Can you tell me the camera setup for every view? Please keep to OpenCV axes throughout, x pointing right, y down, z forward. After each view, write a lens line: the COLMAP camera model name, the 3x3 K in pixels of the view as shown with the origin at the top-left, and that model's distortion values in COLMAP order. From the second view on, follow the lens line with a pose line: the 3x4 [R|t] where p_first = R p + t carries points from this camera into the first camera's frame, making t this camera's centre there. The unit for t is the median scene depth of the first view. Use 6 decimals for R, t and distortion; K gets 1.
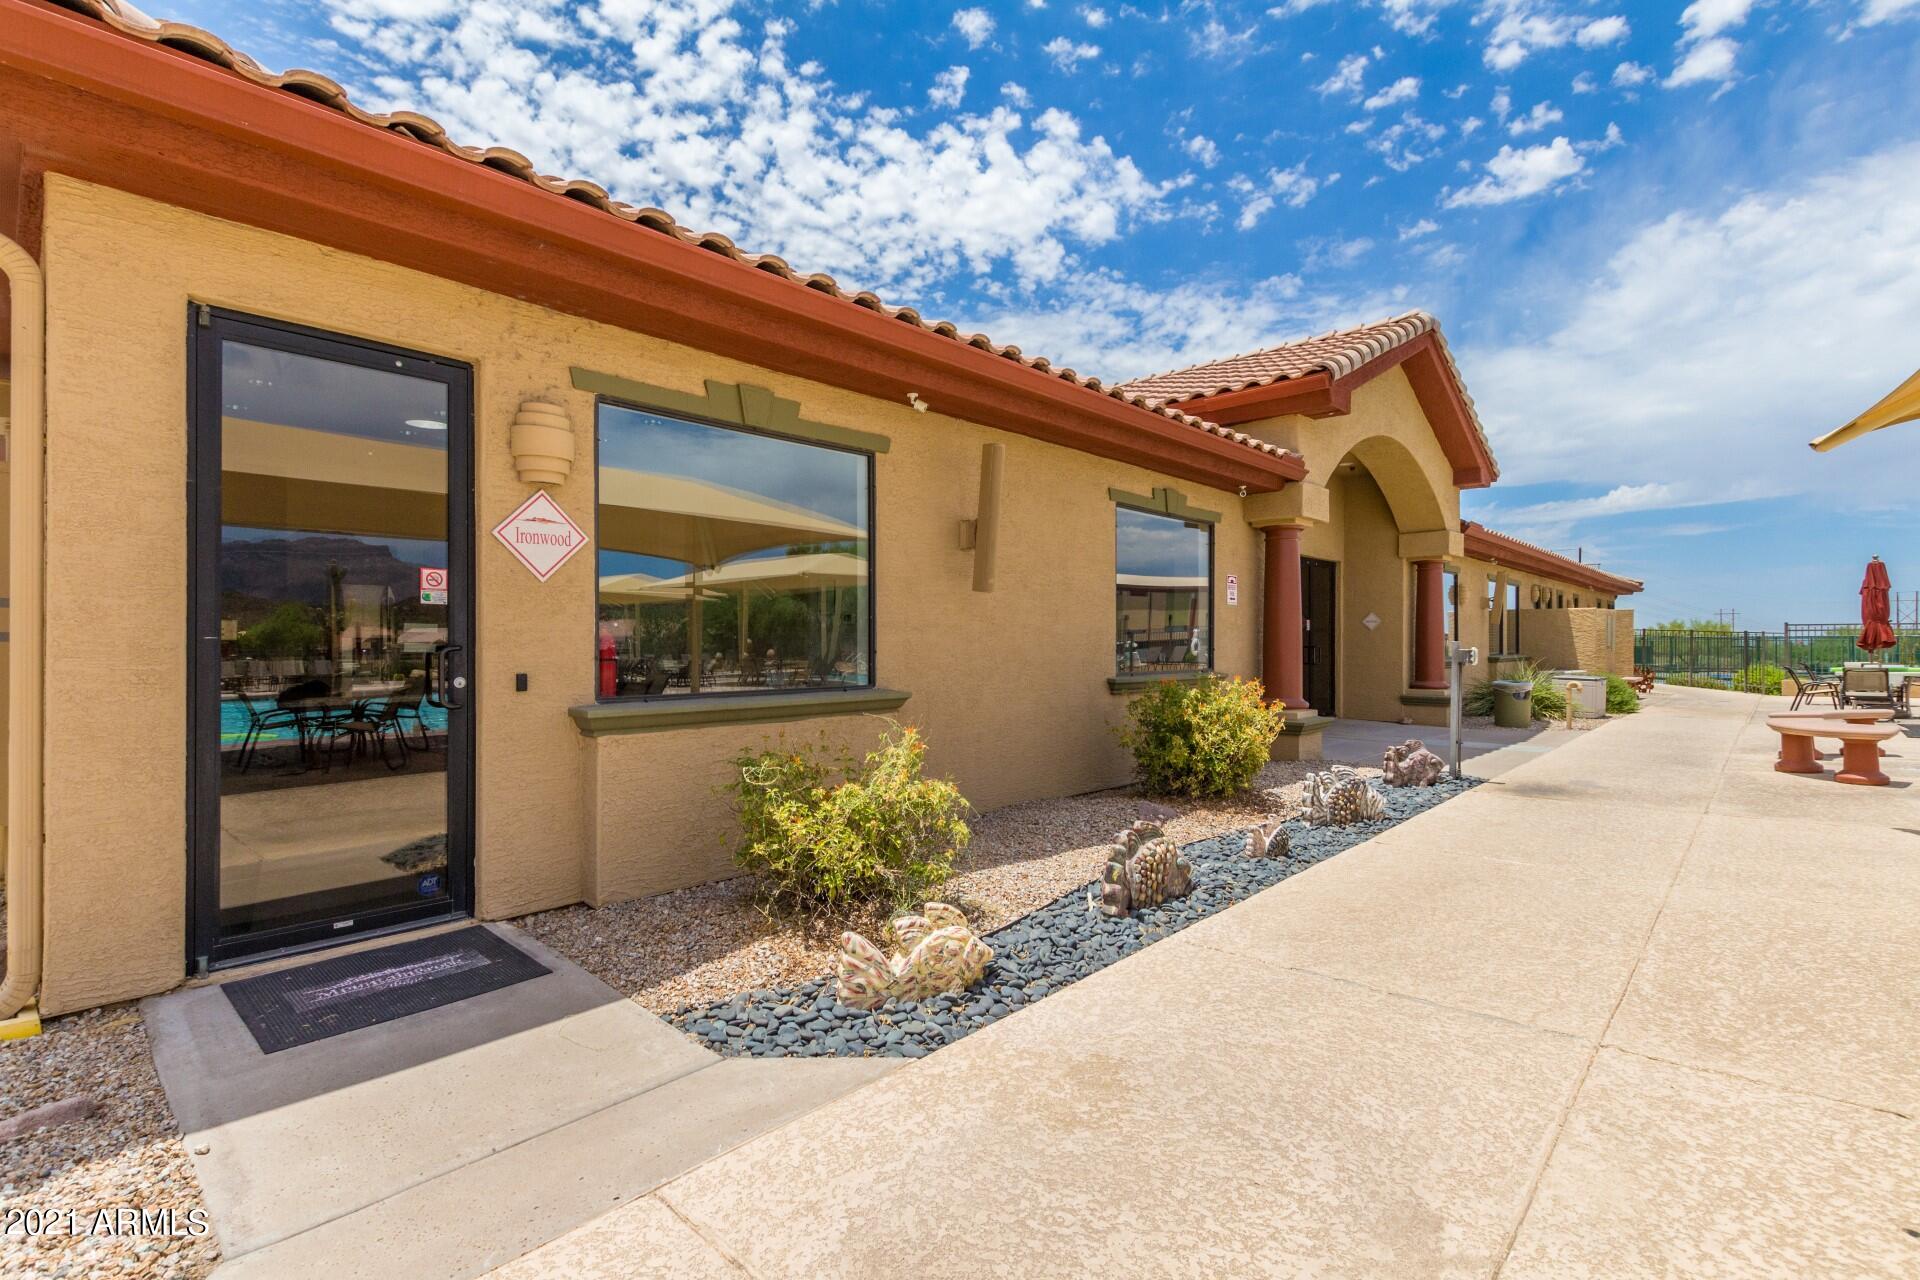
lens RADIAL K [[868.2, 0, 960.0], [0, 868.2, 640.0], [0, 0, 1]] dist [0.001237, 0.000284]
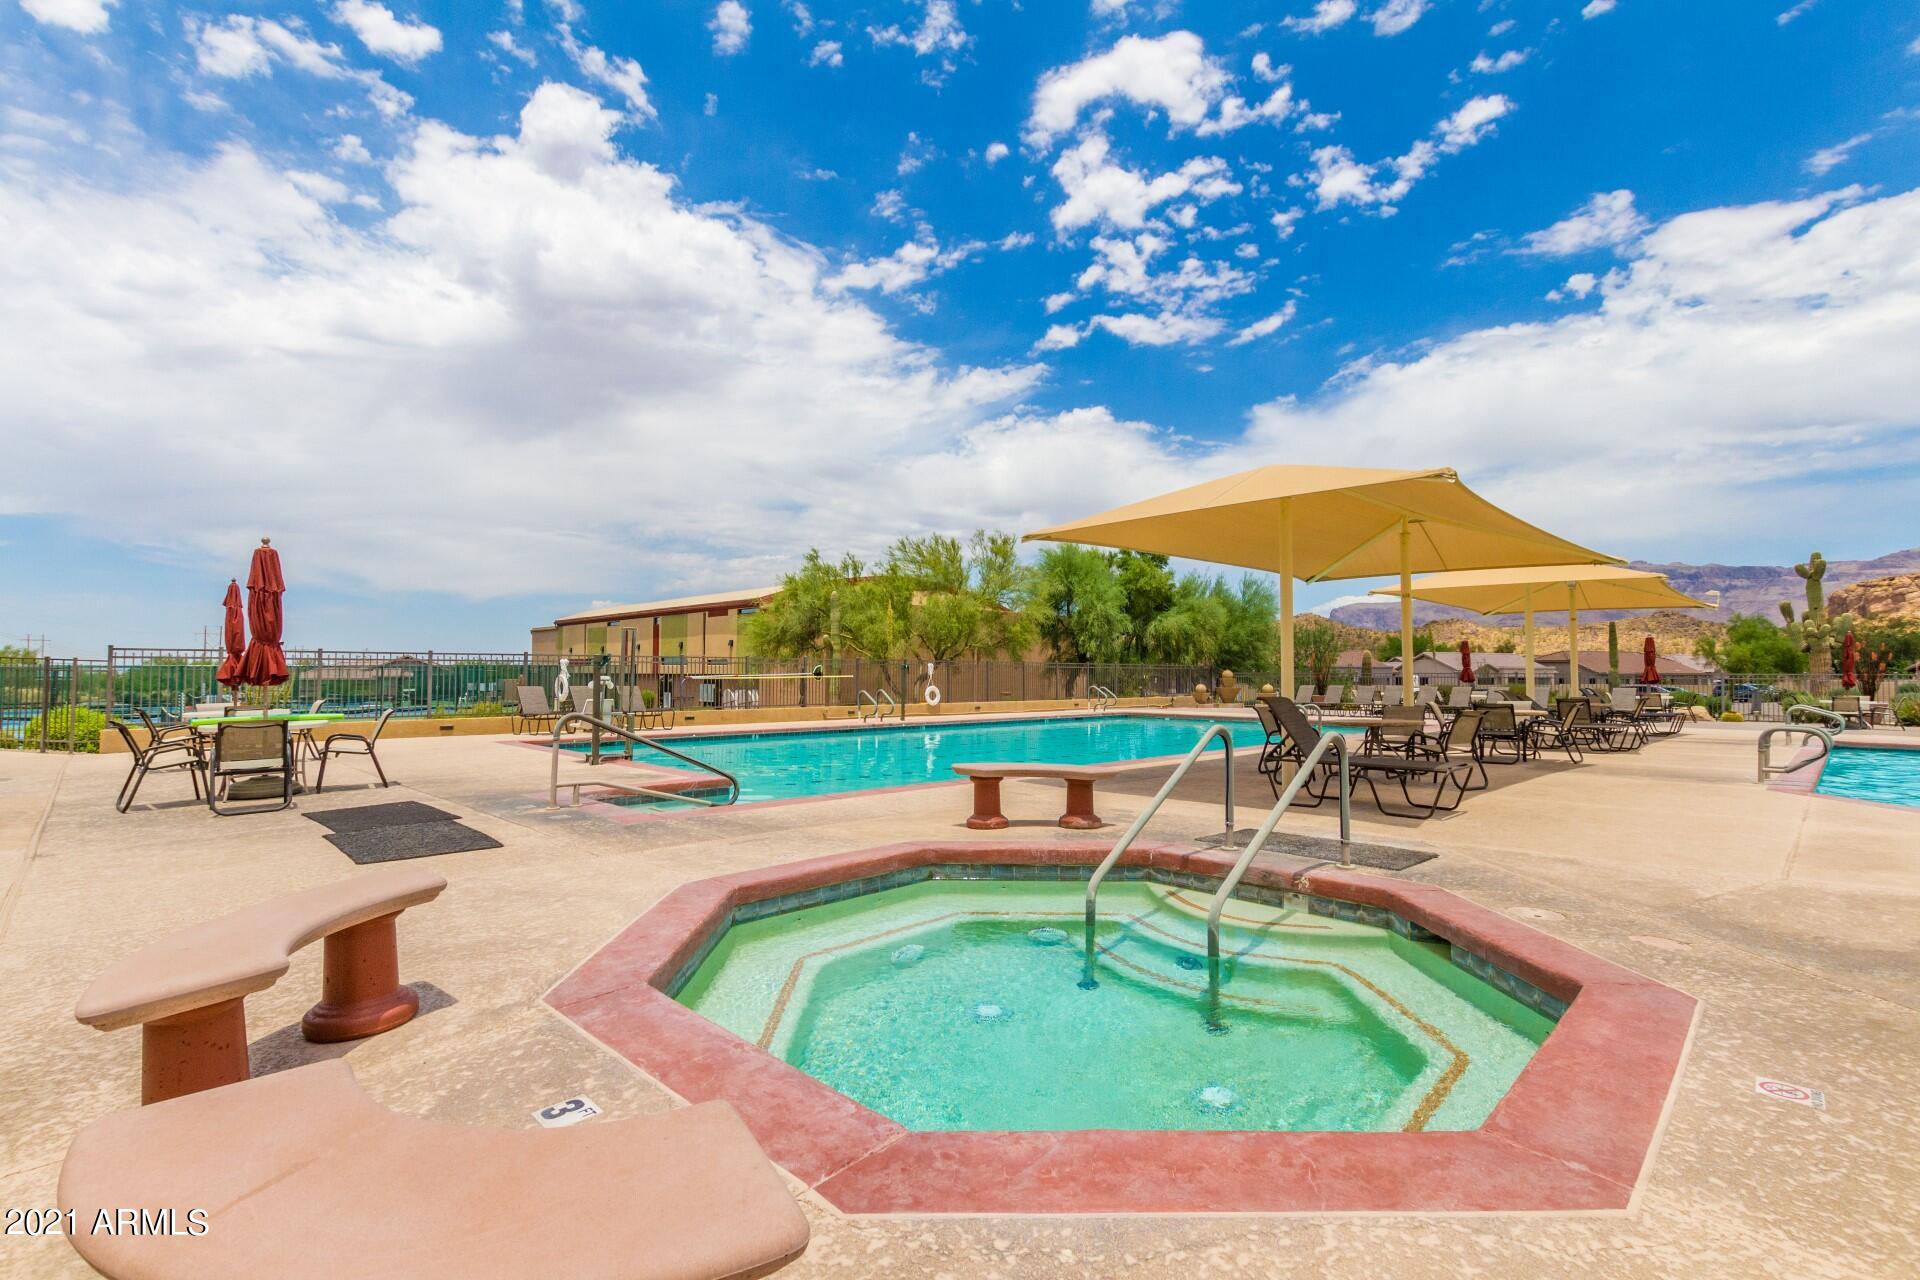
lens RADIAL K [[877.3, 0, 960.0], [0, 877.3, 640.0], [0, 0, 1]] dist [-0.001454, -0.000228]
pose [[0.032786, 0.032279, 0.998941, 0.435331], [0.000214, 0.999478, -0.032303, -0.003107], [-0.999462, 0.001273, 0.032762, 0.473579]]
